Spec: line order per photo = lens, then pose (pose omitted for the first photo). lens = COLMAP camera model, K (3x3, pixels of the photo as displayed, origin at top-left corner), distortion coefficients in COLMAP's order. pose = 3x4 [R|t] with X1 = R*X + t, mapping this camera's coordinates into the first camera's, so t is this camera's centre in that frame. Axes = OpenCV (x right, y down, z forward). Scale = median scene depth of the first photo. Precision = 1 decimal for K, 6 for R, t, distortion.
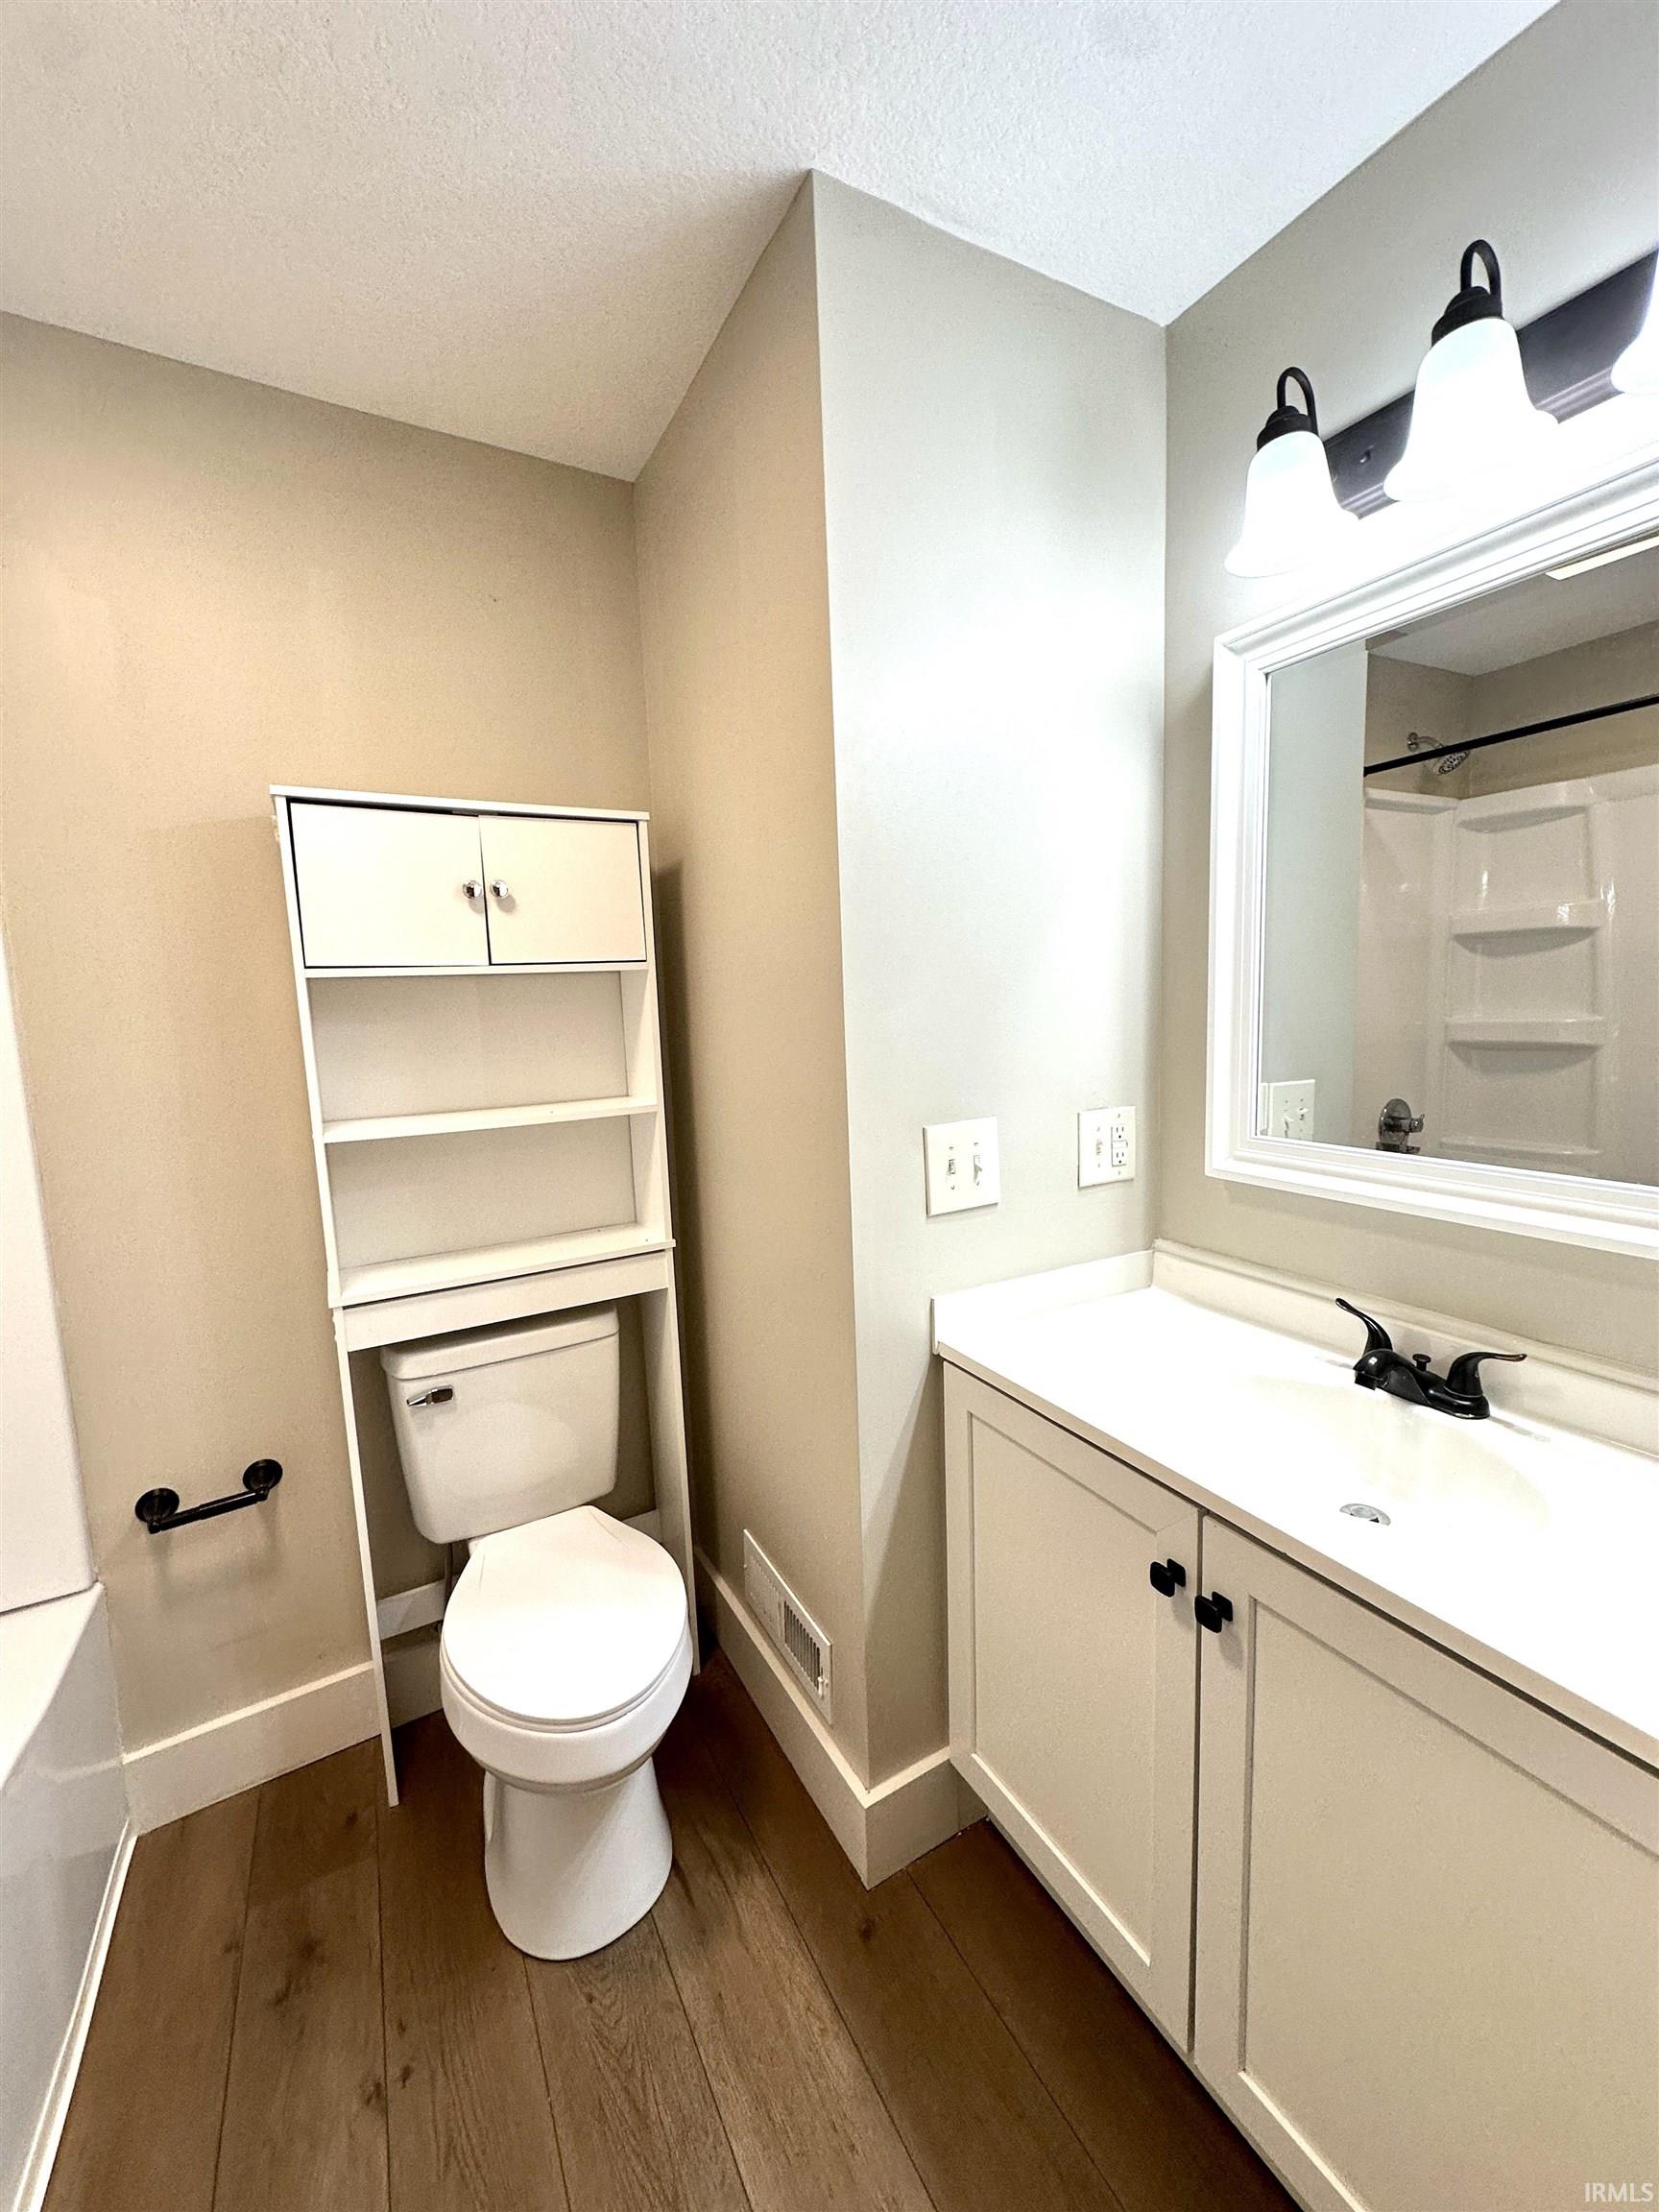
lens RADIAL K [[880.9, 0, 829.1], [0, 880.9, 1112.5], [0, 0, 1]] dist [-0.005072, 0.001365]
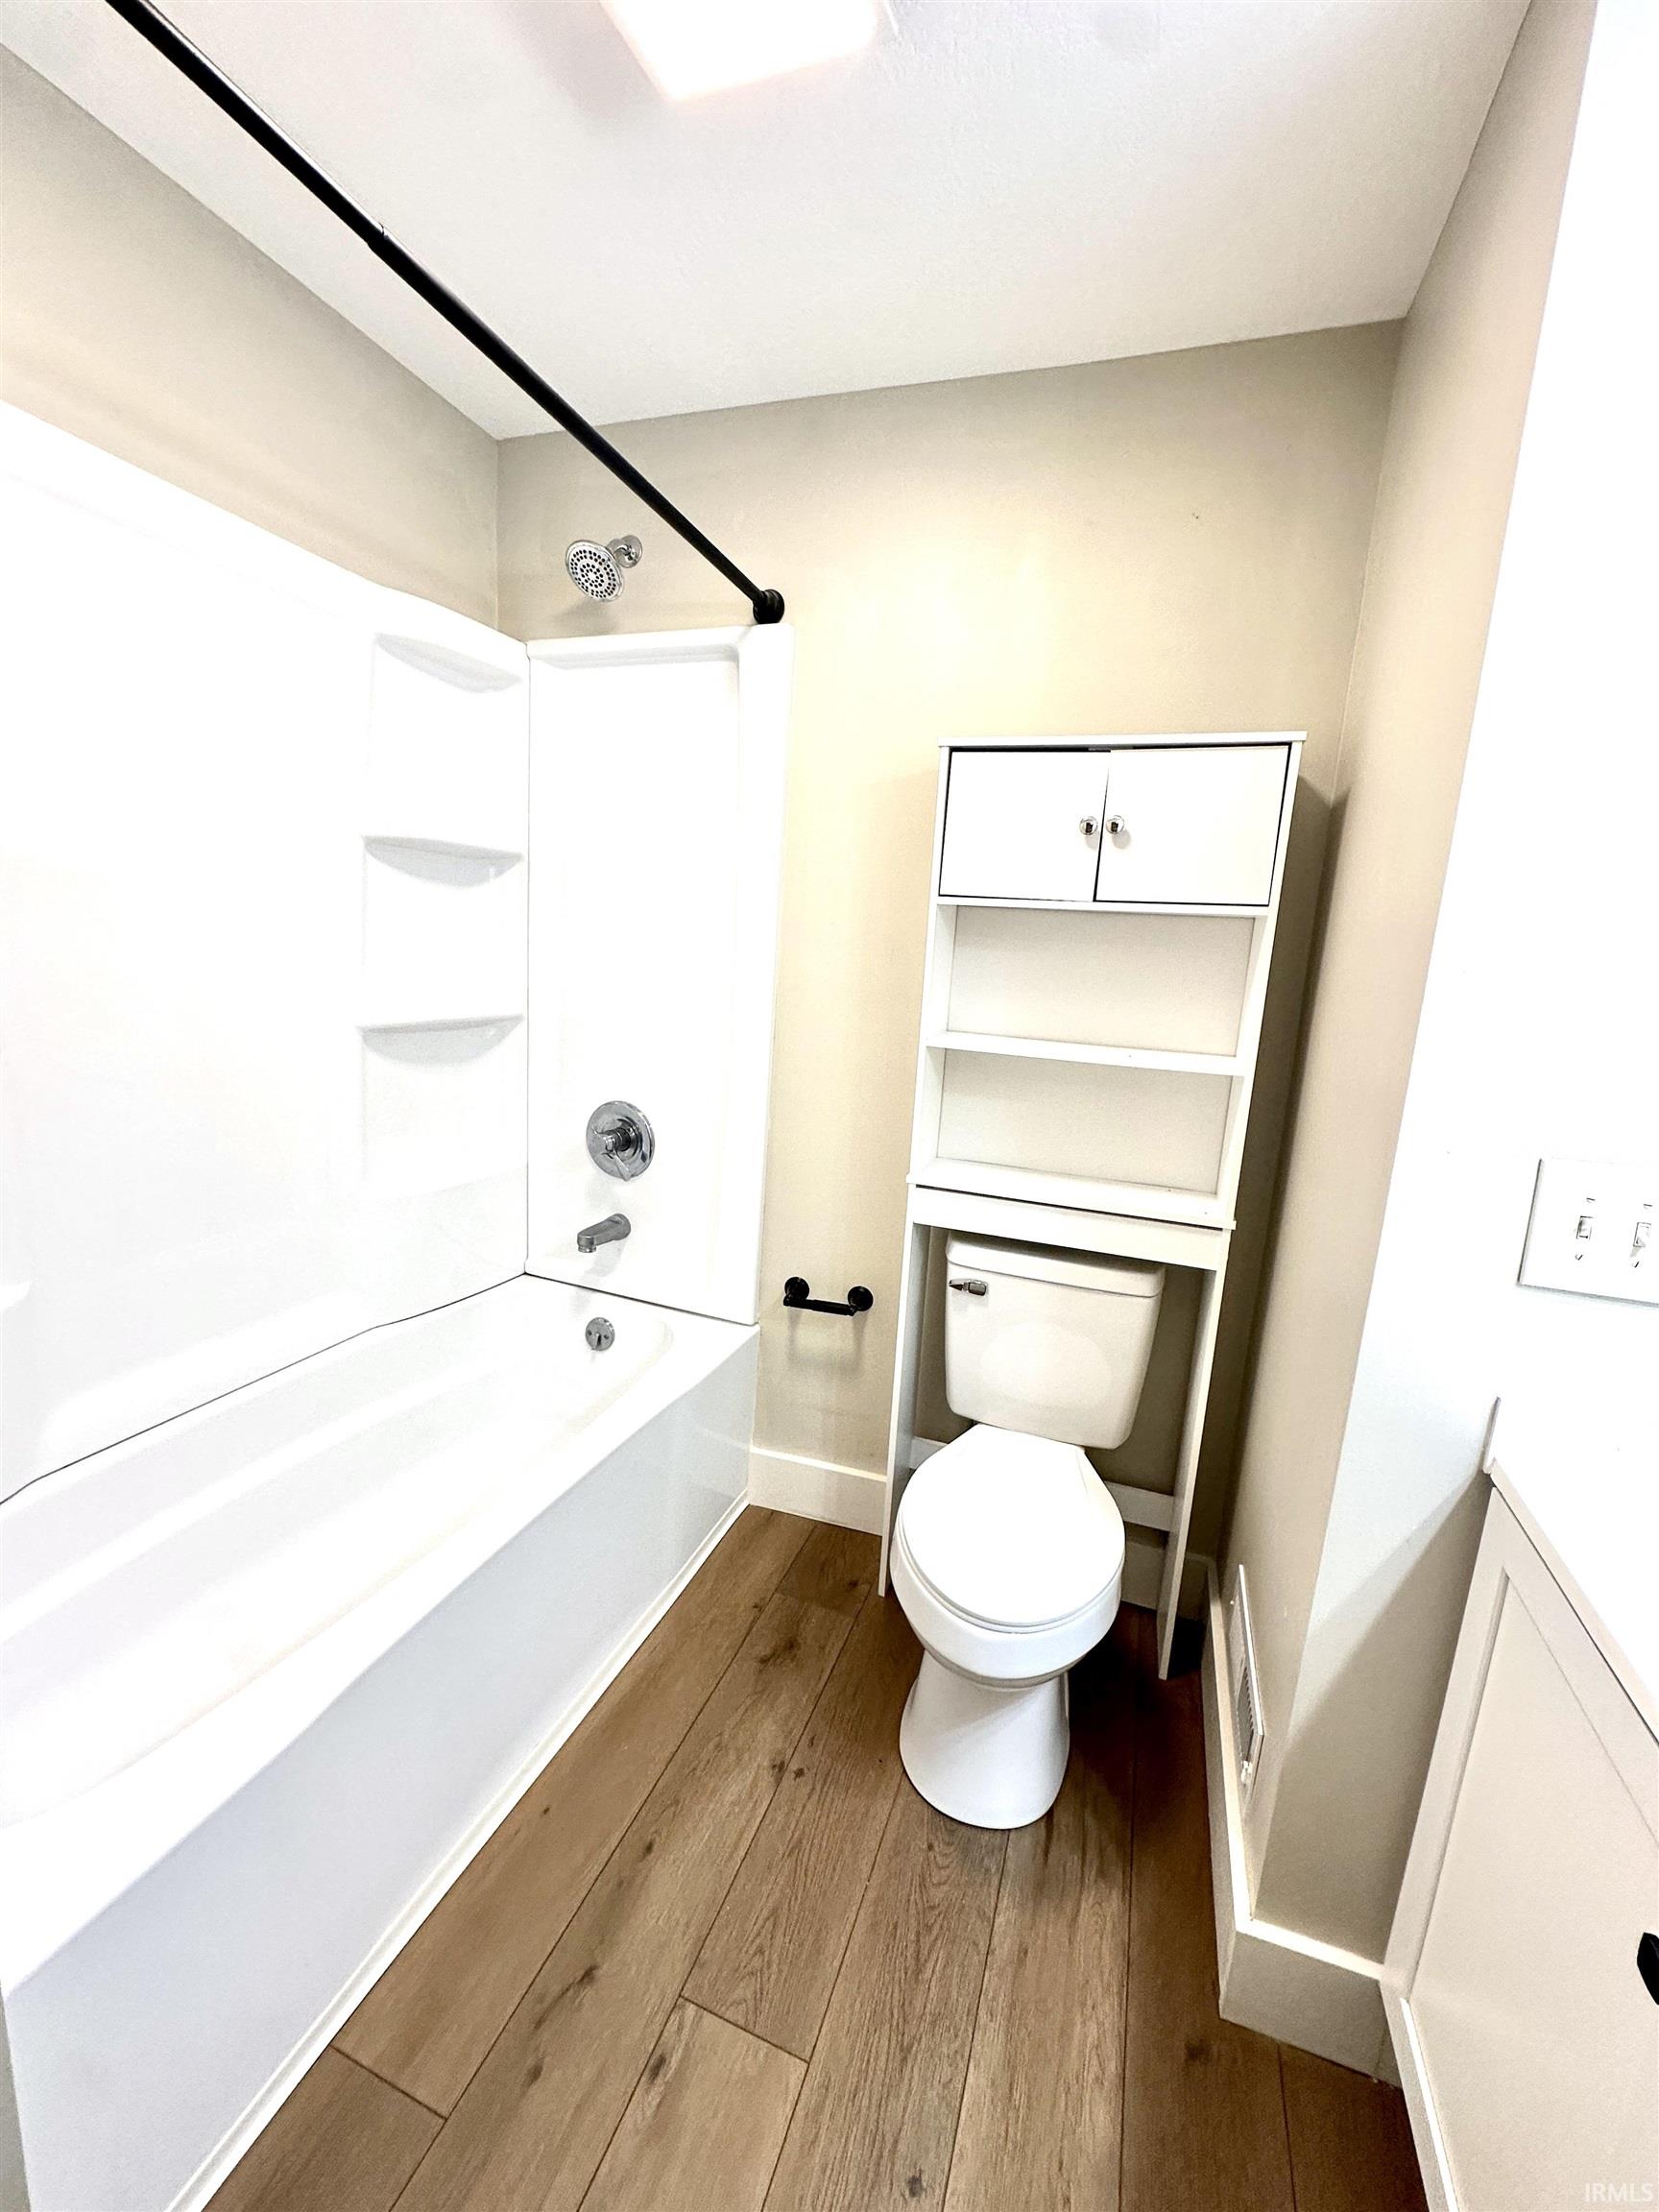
lens RADIAL K [[880.9, 0, 821.8], [0, 880.9, 1107.6], [0, 0, 1]] dist [-0.005072, 0.001365]
pose [[0.648362, 0.212459, -0.731087, 0.206498], [-0.175928, 0.976093, 0.127639, -0.009559], [0.740727, 0.045863, 0.670239, 0.099240]]
